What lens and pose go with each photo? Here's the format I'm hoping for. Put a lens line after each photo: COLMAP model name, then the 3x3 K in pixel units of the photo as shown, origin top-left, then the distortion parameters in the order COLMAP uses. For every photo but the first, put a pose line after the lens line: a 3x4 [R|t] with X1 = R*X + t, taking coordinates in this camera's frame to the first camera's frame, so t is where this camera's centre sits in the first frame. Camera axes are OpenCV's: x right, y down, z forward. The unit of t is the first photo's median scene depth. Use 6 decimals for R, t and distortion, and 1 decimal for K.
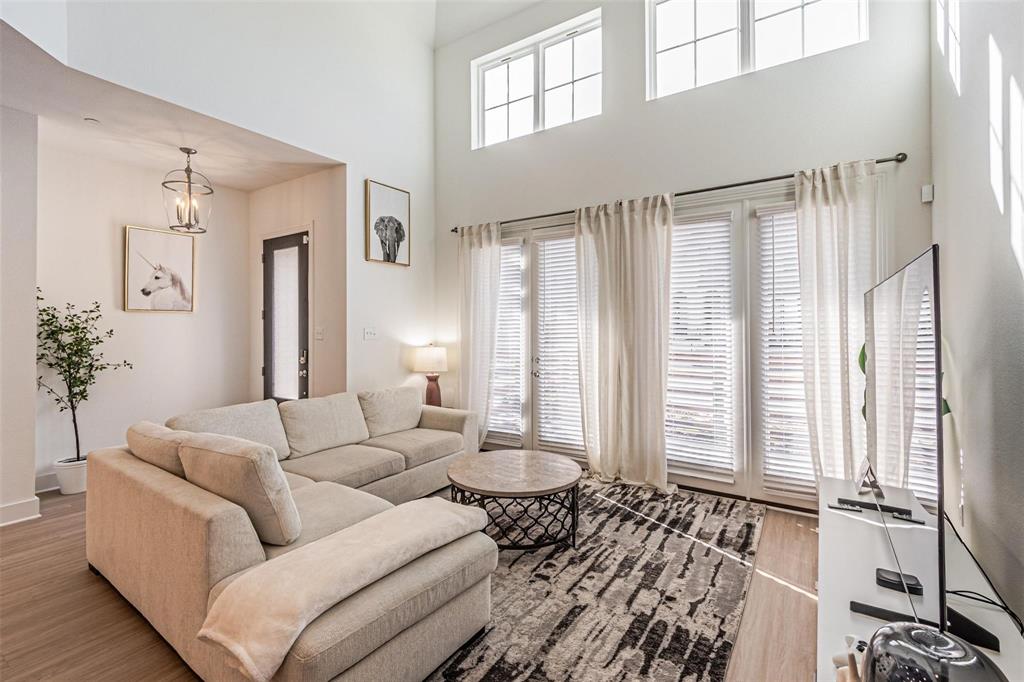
lens RADIAL K [[442.8, 0, 516.1], [0, 442.8, 328.1], [0, 0, 1]] dist [-0.000964, -0.000140]
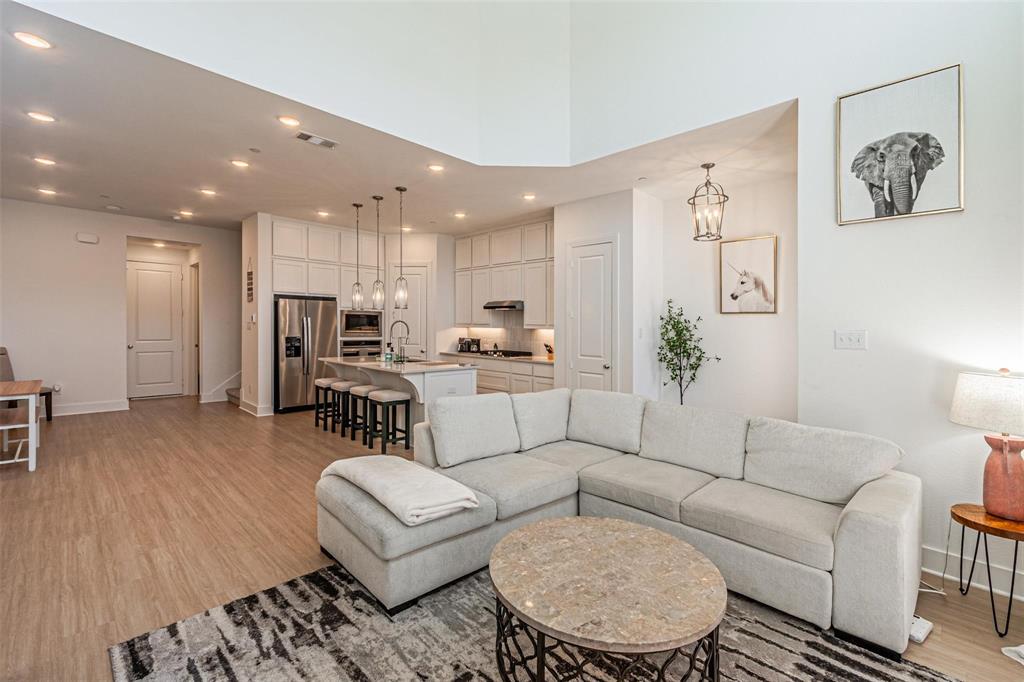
lens RADIAL K [[456.6, 0, 517.5], [0, 456.6, 336.9], [0, 0, 1]] dist [0.003466, 0.000208]
pose [[-0.202877, 0.023989, -0.978910, 0.441835], [-0.019062, 0.999414, 0.028442, -0.001148], [0.979019, 0.024430, -0.202301, 0.731151]]
